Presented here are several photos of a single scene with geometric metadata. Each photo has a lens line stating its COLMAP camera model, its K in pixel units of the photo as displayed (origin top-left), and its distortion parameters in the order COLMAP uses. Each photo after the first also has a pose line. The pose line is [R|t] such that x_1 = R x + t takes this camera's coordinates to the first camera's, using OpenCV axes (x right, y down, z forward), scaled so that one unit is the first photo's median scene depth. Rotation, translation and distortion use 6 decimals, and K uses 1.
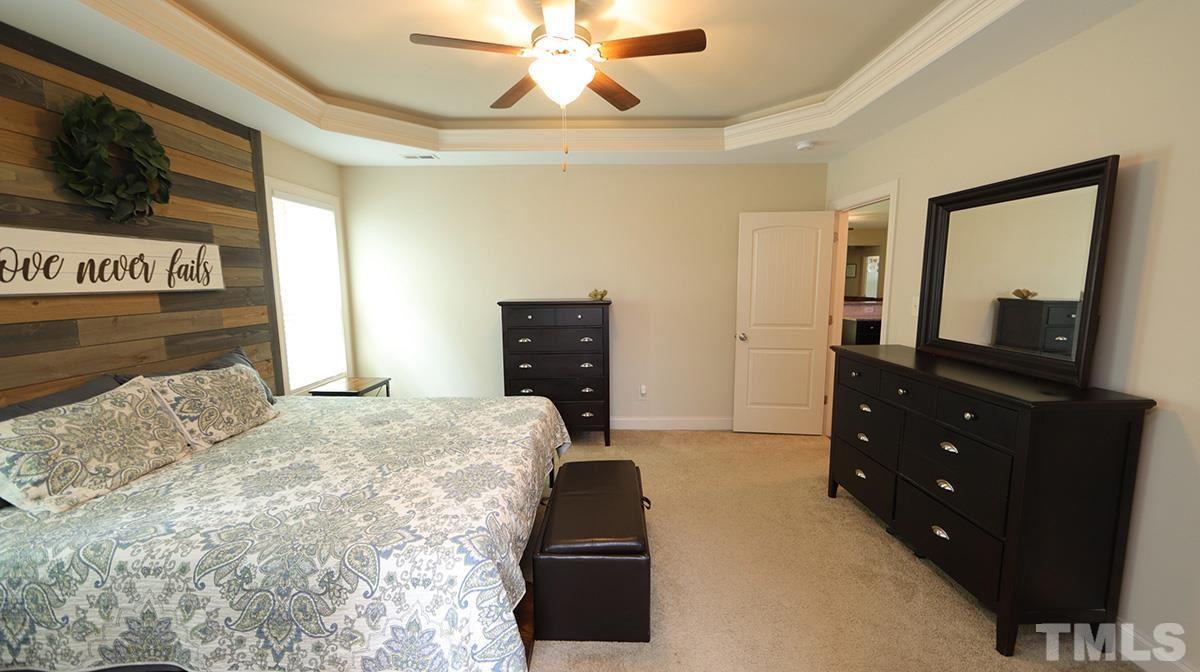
lens RADIAL K [[470.9, 0, 601.8], [0, 470.9, 341.0], [0, 0, 1]] dist [0.000952, 0.000457]
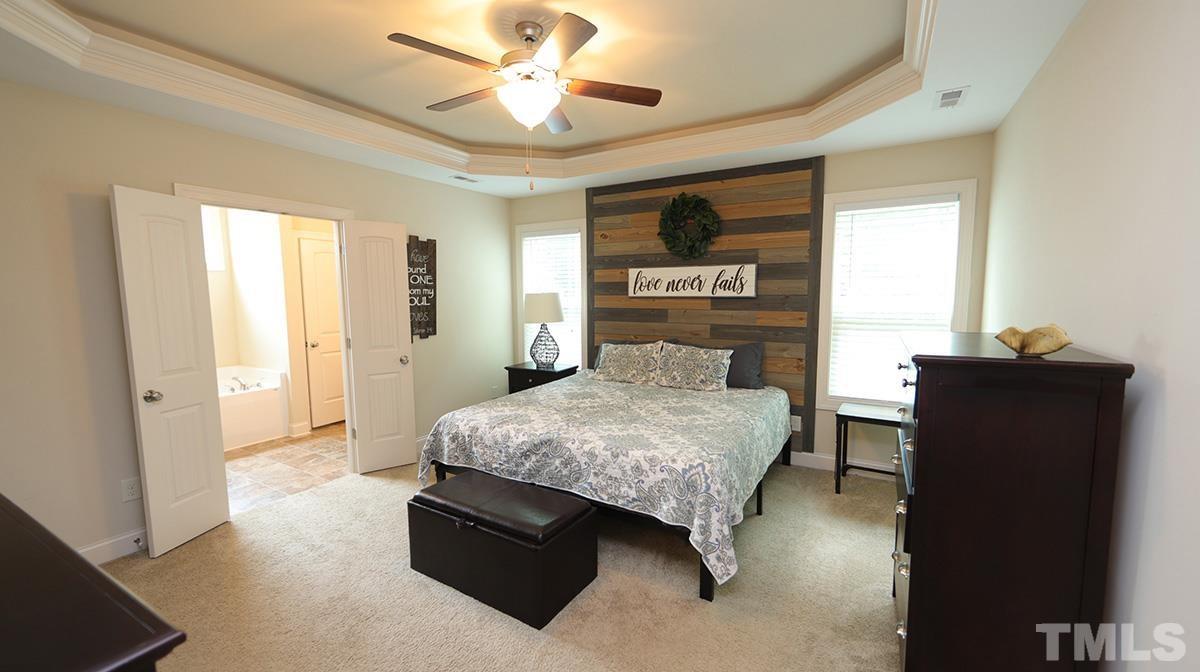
lens RADIAL K [[470.9, 0, 603.9], [0, 470.9, 343.4], [0, 0, 1]] dist [0.000952, 0.000457]
pose [[-0.487732, 0.107119, -0.866397, 0.714191], [-0.105402, 0.977958, 0.180247, -0.212499], [0.866607, 0.179232, -0.465691, 1.538679]]
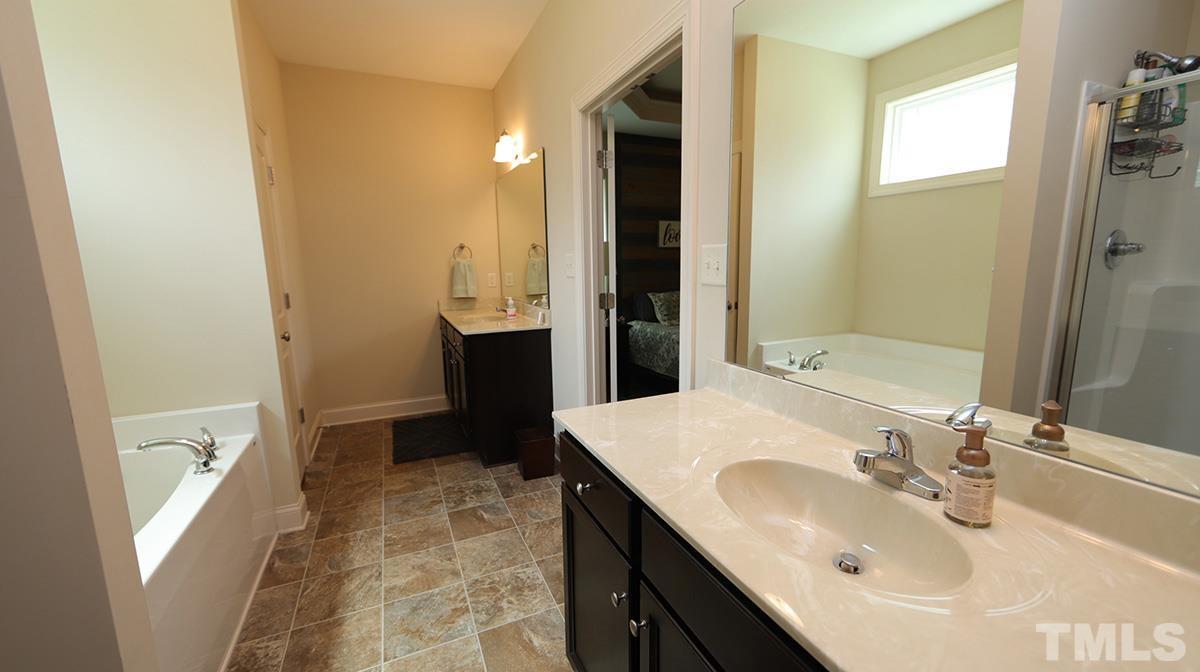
lens RADIAL K [[470.9, 0, 602.4], [0, 470.9, 331.3], [0, 0, 1]] dist [0.000952, 0.000457]
pose [[0.434134, 0.155924, -0.887252, 0.764883], [-0.110796, 0.986671, 0.119183, 0.075041], [0.894009, 0.046562, 0.445623, -0.381455]]
